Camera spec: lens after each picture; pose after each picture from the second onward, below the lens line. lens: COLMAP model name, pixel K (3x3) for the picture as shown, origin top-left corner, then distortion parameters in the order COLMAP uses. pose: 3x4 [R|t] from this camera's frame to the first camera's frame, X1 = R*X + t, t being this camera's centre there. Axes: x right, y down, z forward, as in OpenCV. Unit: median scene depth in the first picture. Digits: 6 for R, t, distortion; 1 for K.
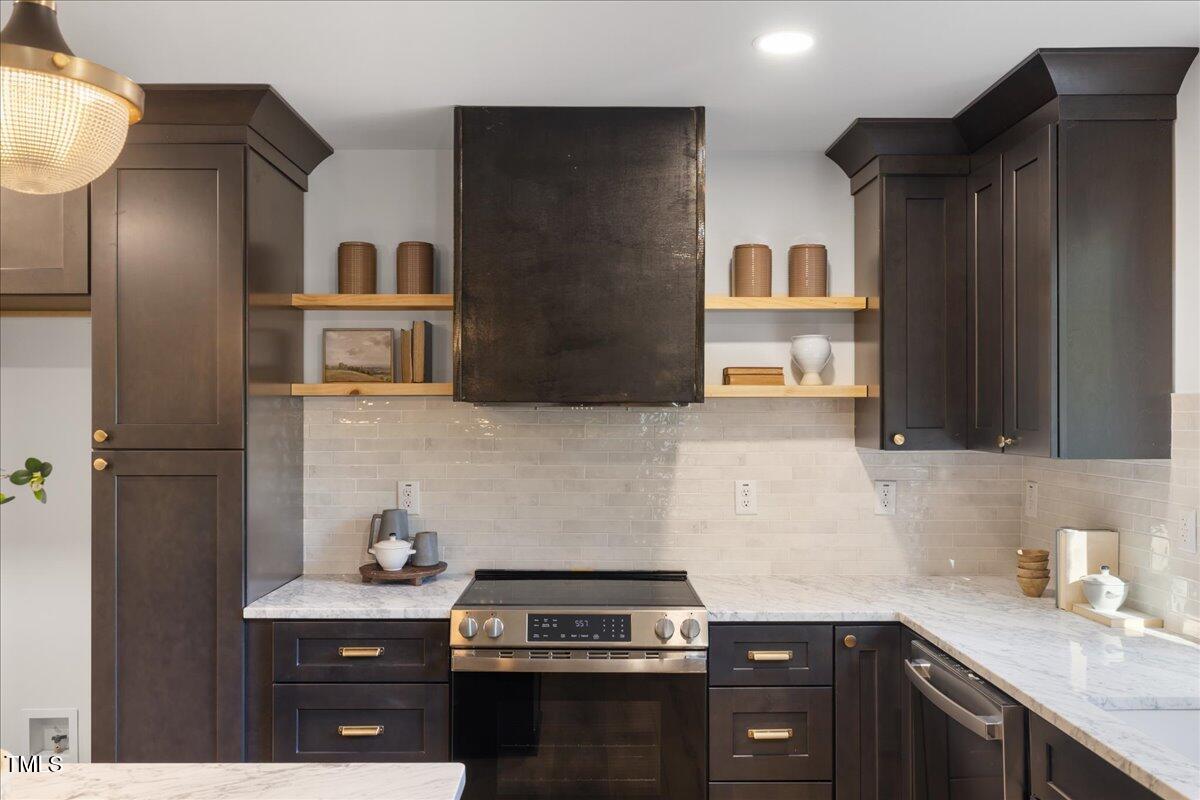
lens RADIAL K [[975.6, 0, 592.3], [0, 975.6, 413.1], [0, 0, 1]] dist [0.000759, 0.003983]
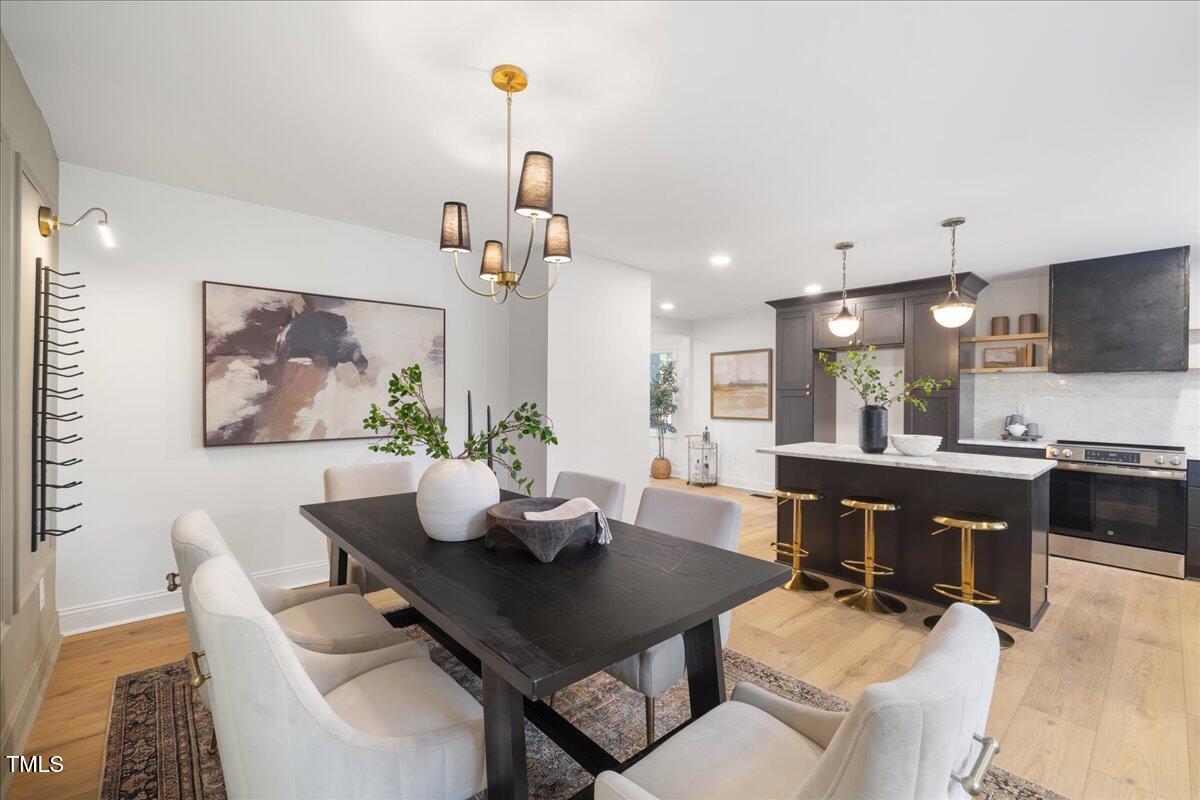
lens RADIAL K [[508.8, 0, 597.5], [0, 508.8, 397.7], [0, 0, 1]] dist [0.001817, 0.000247]
pose [[0.667159, 0.007979, -0.744873, 0.076259], [-0.007287, 0.999965, 0.004184, 0.059179], [0.744880, 0.002636, 0.667193, -0.852151]]
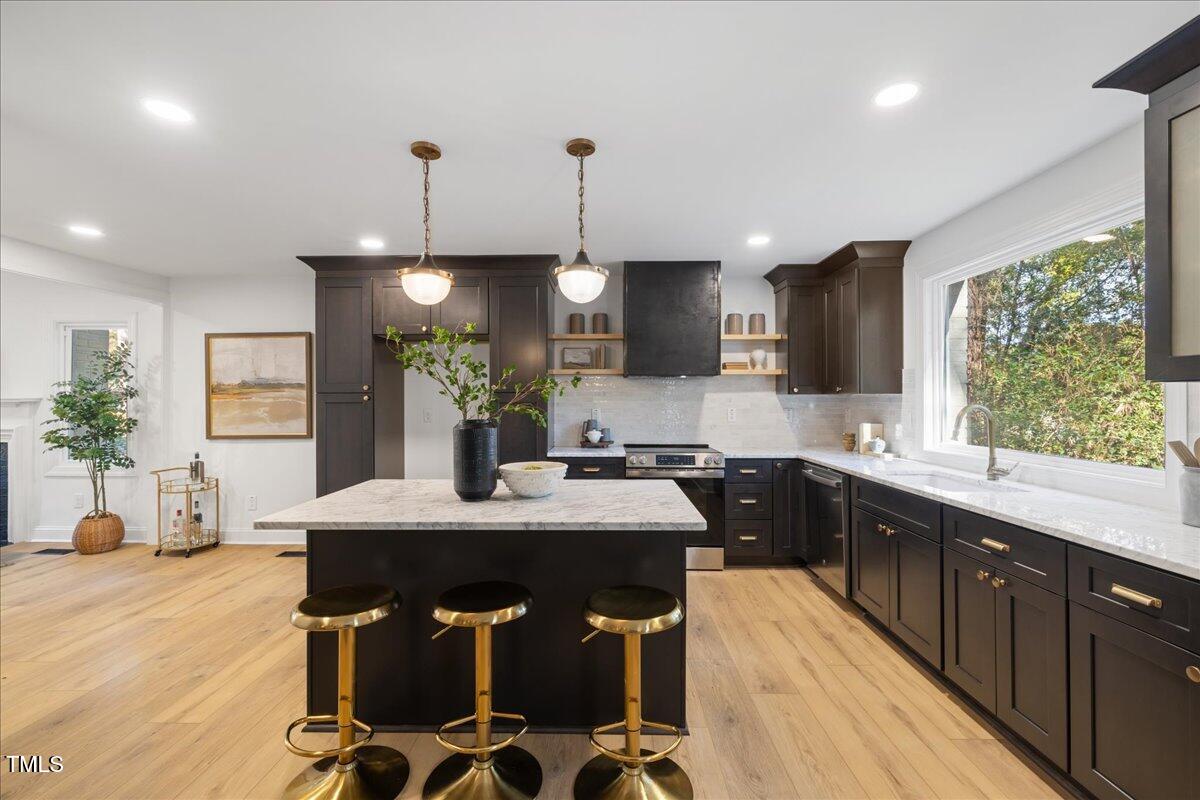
lens RADIAL K [[508.8, 0, 597.5], [0, 508.8, 397.7], [0, 0, 1]] dist [0.001817, 0.000247]
pose [[0.999791, -0.001835, -0.020343, -0.173814], [0.001805, 0.999997, -0.001445, 0.047488], [0.020346, 0.001408, 0.999792, -0.334527]]
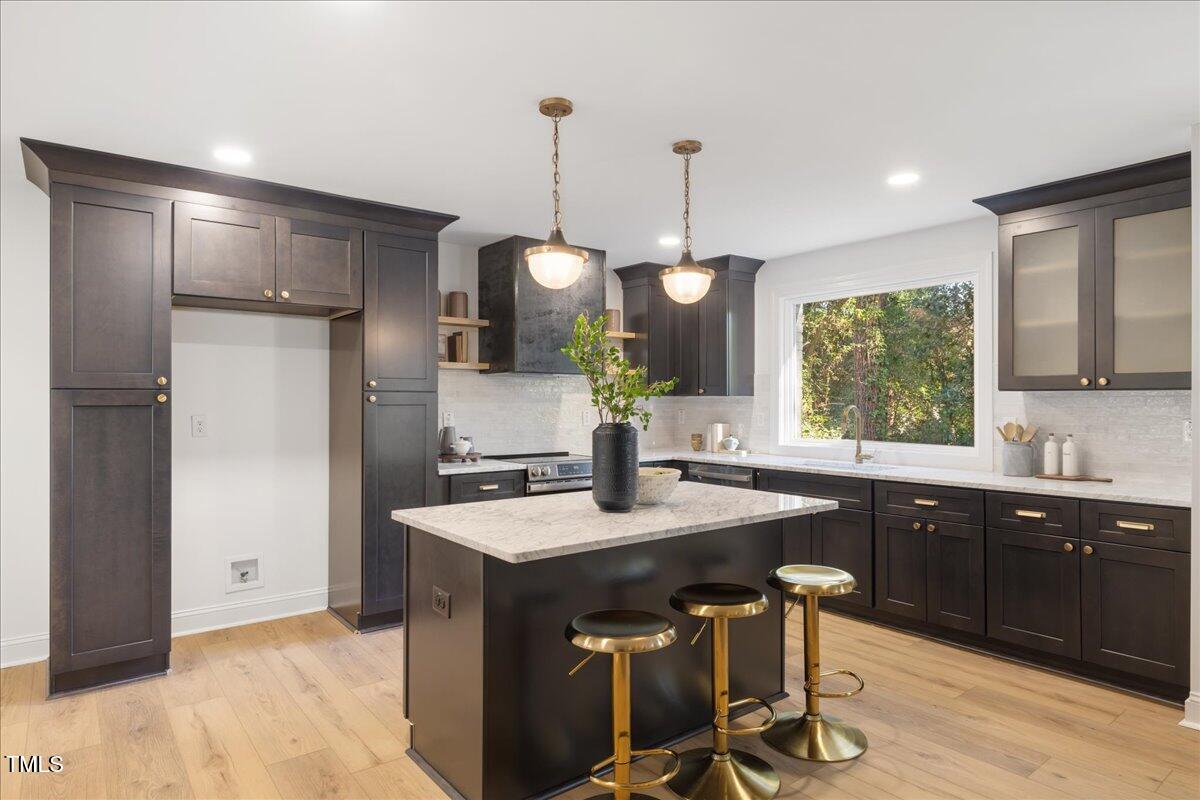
lens RADIAL K [[687.4, 0, 600.0], [0, 687.4, 400.0], [0, 0, 1]] dist [0.000562, 0.000531]
pose [[0.790272, 0.000724, 0.612756, -0.872444], [-0.001248, 0.999999, 0.000429, 0.047839], [-0.612755, -0.001103, 0.790272, -0.302588]]
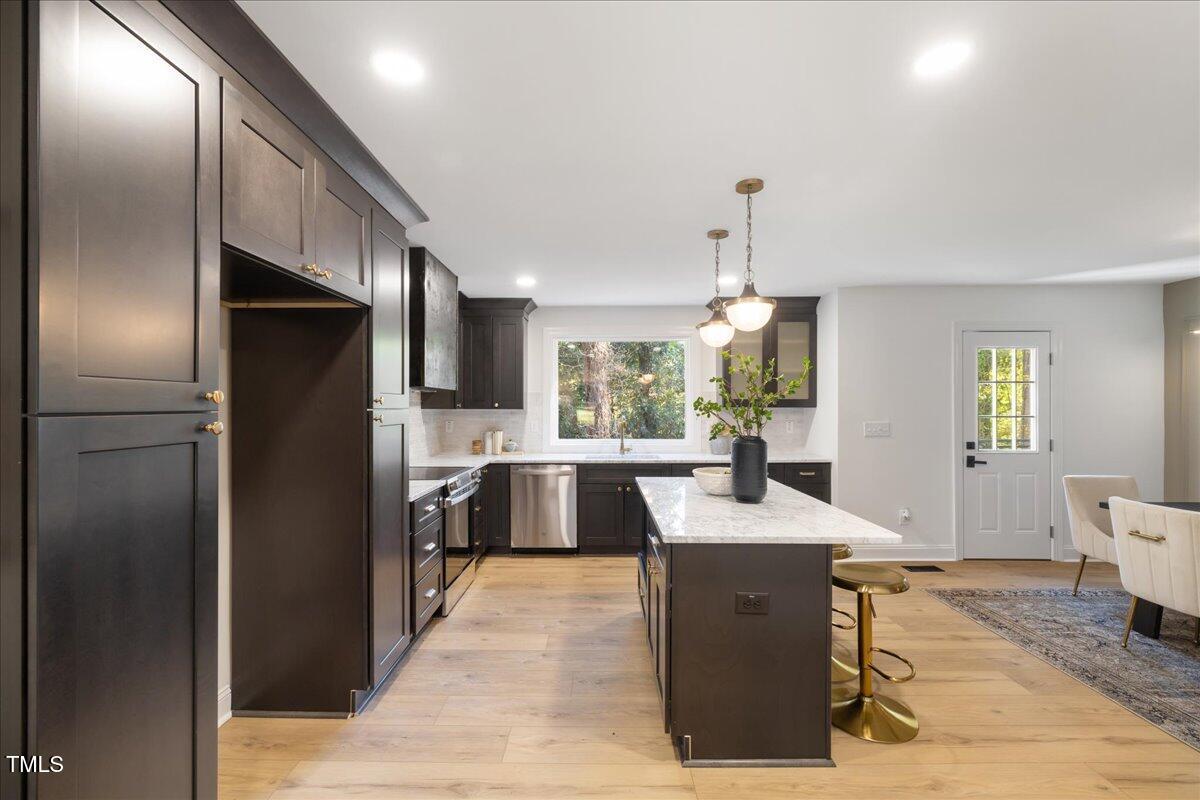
lens RADIAL K [[510.9, 0, 597.0], [0, 510.9, 405.7], [0, 0, 1]] dist [0.001386, -0.000574]
pose [[0.011100, 0.000229, 0.999938, -1.175735], [-0.002099, 0.999998, -0.000206, 0.027733], [-0.999936, -0.002097, 0.011100, 0.577386]]
